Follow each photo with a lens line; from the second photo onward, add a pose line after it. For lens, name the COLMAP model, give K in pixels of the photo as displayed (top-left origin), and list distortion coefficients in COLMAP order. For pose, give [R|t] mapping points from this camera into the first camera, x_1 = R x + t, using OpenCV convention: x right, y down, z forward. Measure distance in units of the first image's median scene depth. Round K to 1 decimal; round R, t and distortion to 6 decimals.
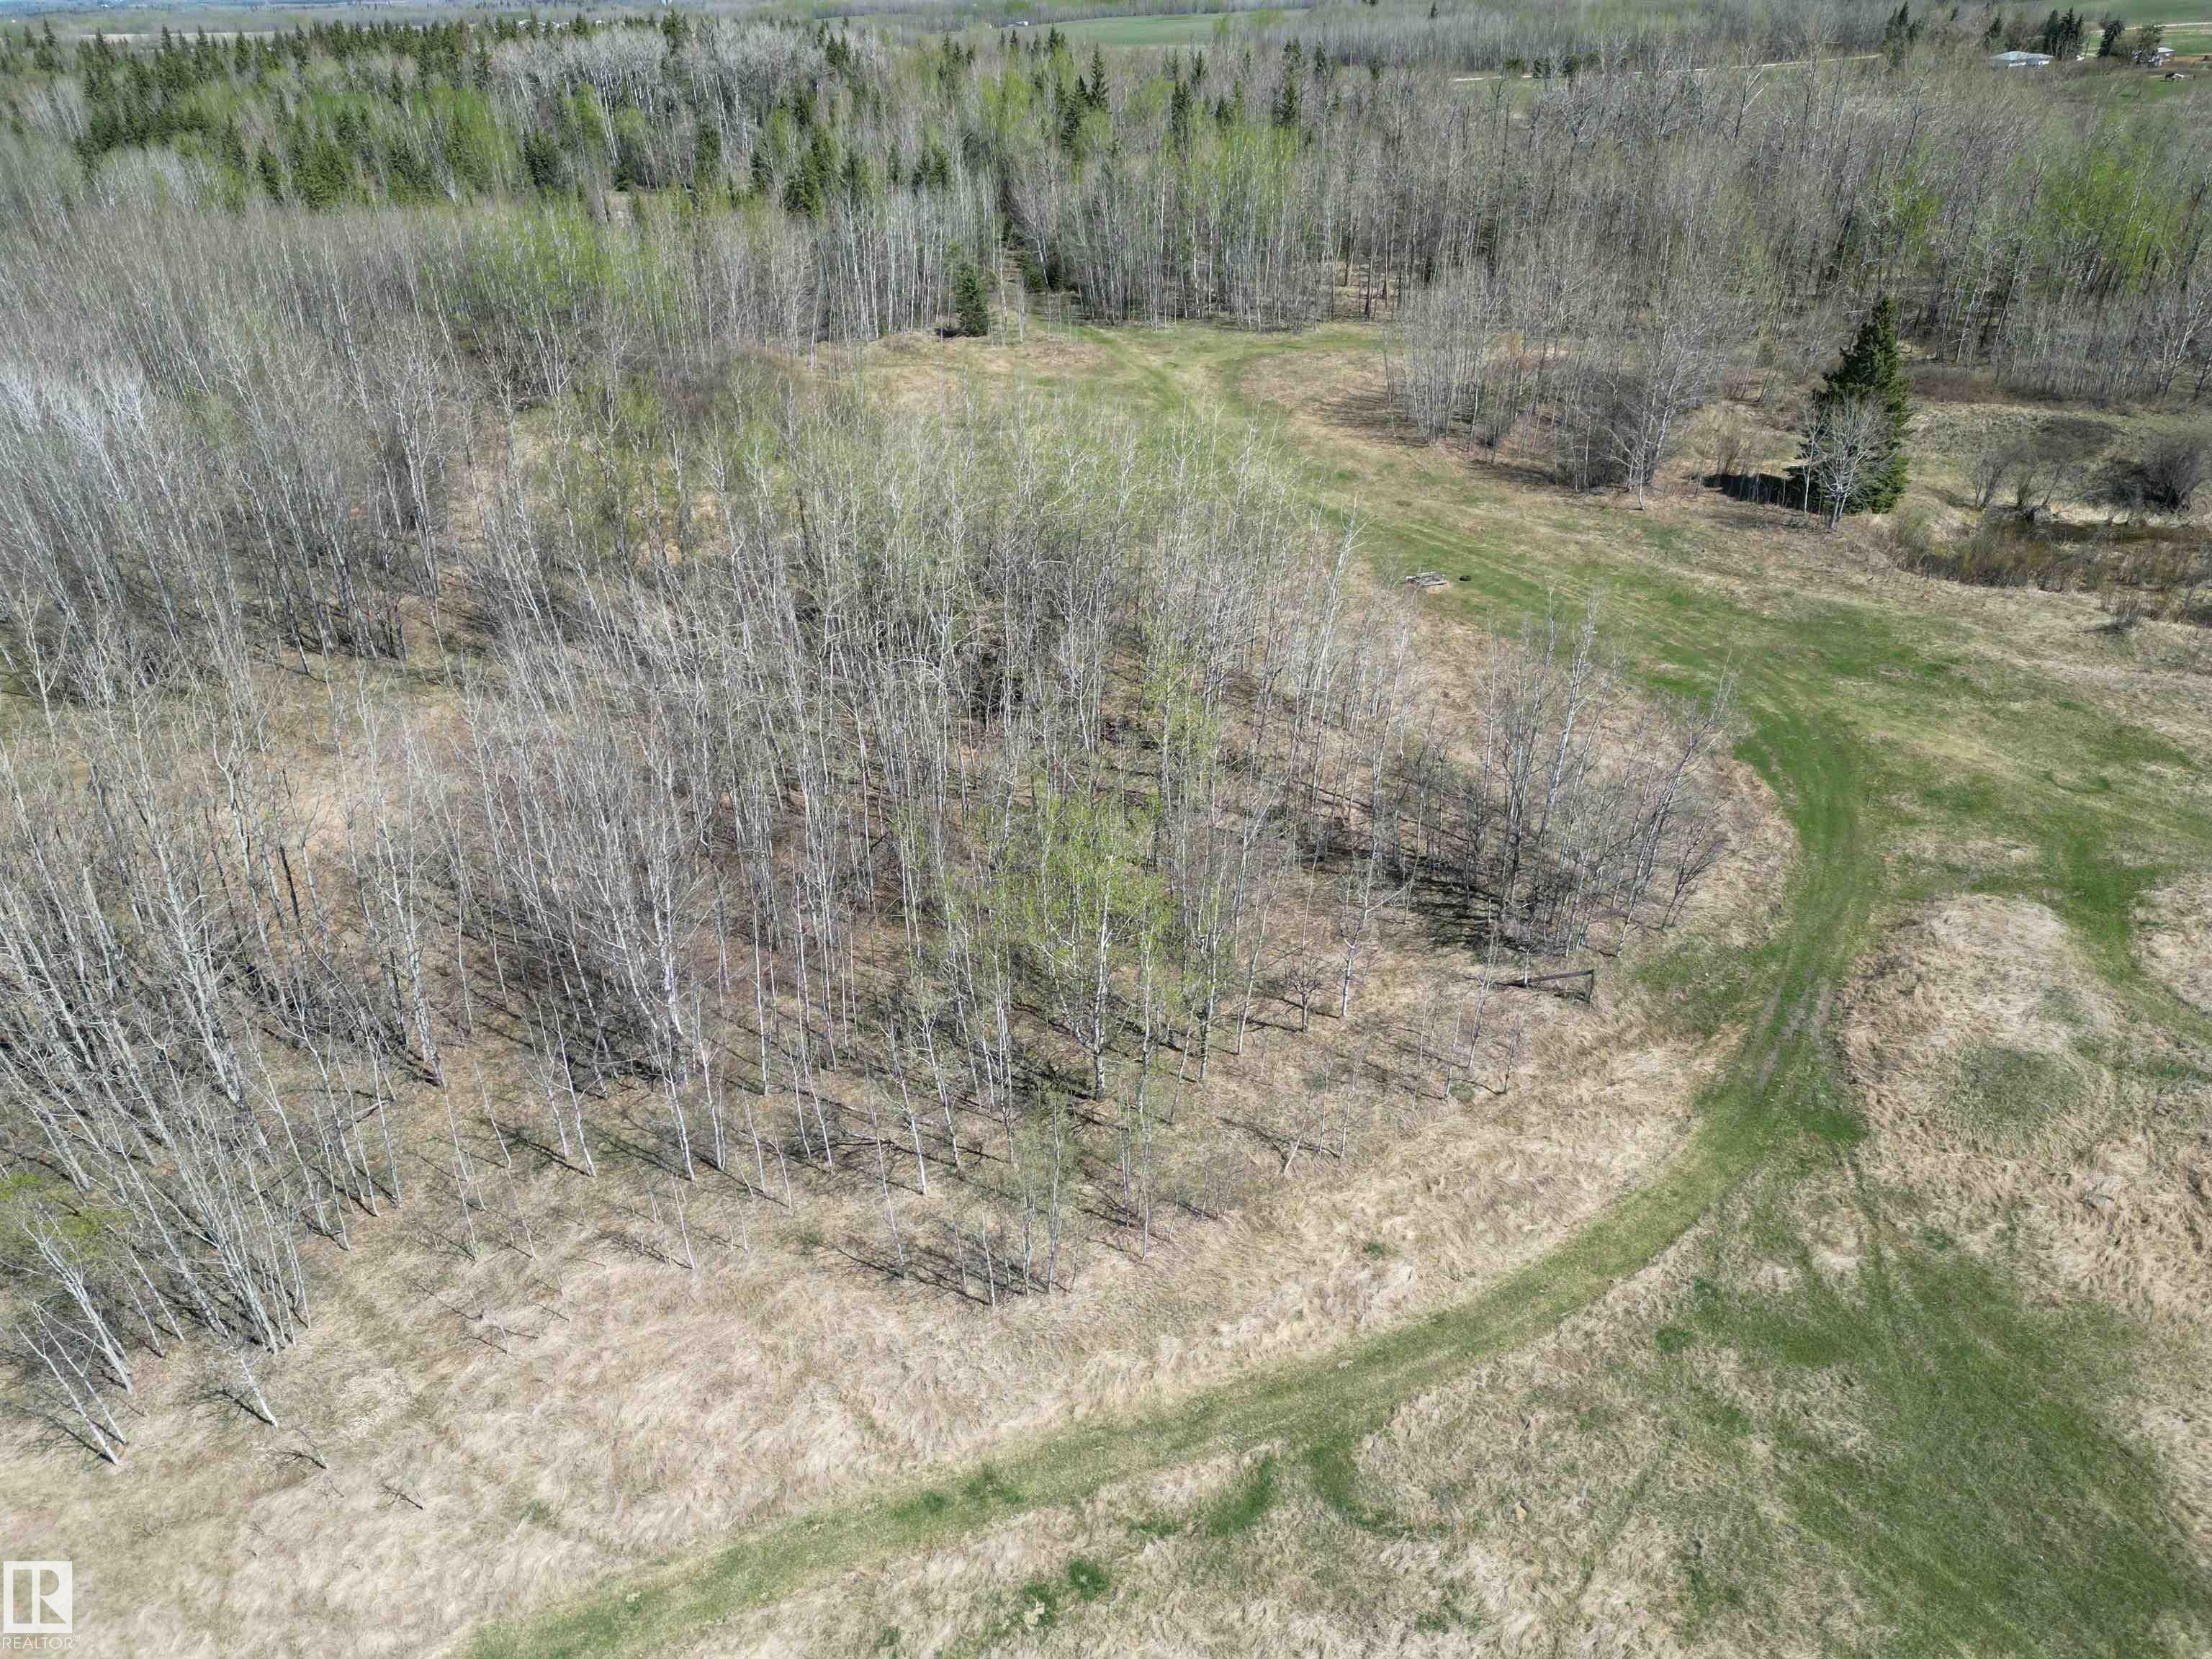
lens RADIAL K [[1553.5, 0, 1106.0], [0, 1553.5, 829.5], [0, 0, 1]] dist [0.079715, -0.083767]
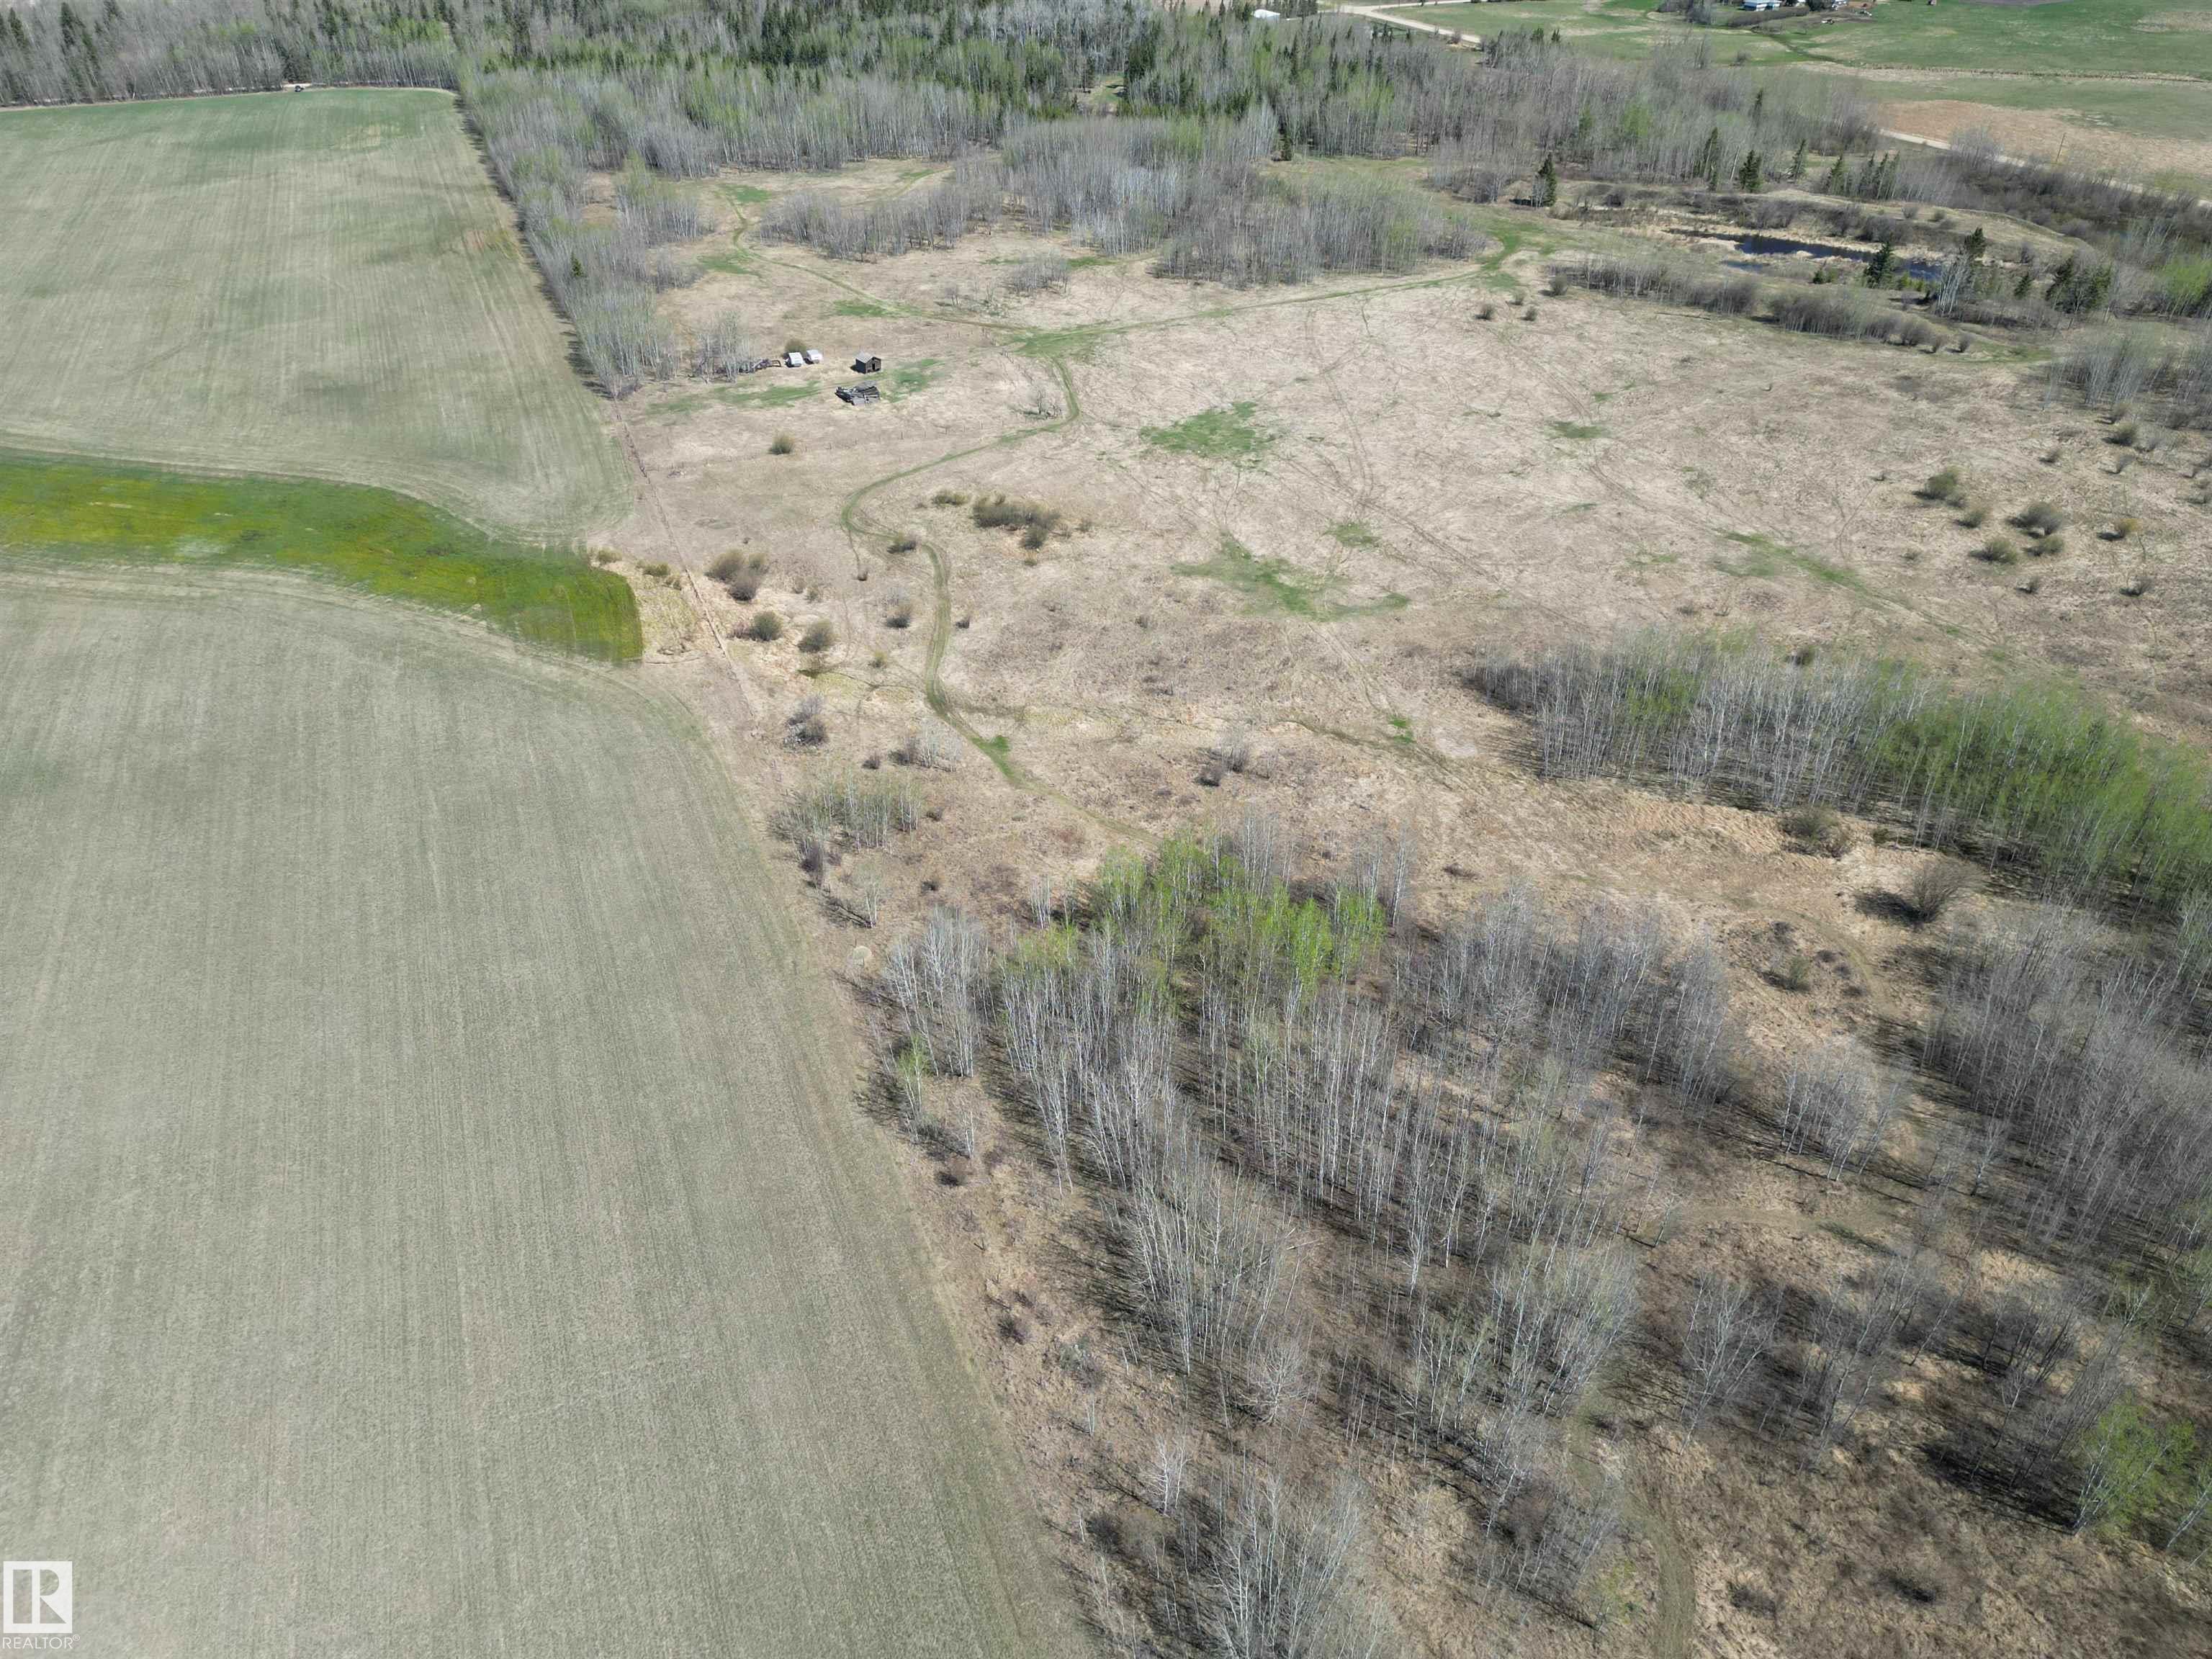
lens RADIAL K [[1533.1, 0, 1110.5], [0, 1533.1, 842.8], [0, 0, 1]] dist [0.089754, -0.088548]
pose [[0.999582, 0.001384, 0.028876, -0.660649], [-0.004354, 0.994666, 0.103059, 0.887096], [-0.028580, -0.103141, 0.994256, -2.728479]]
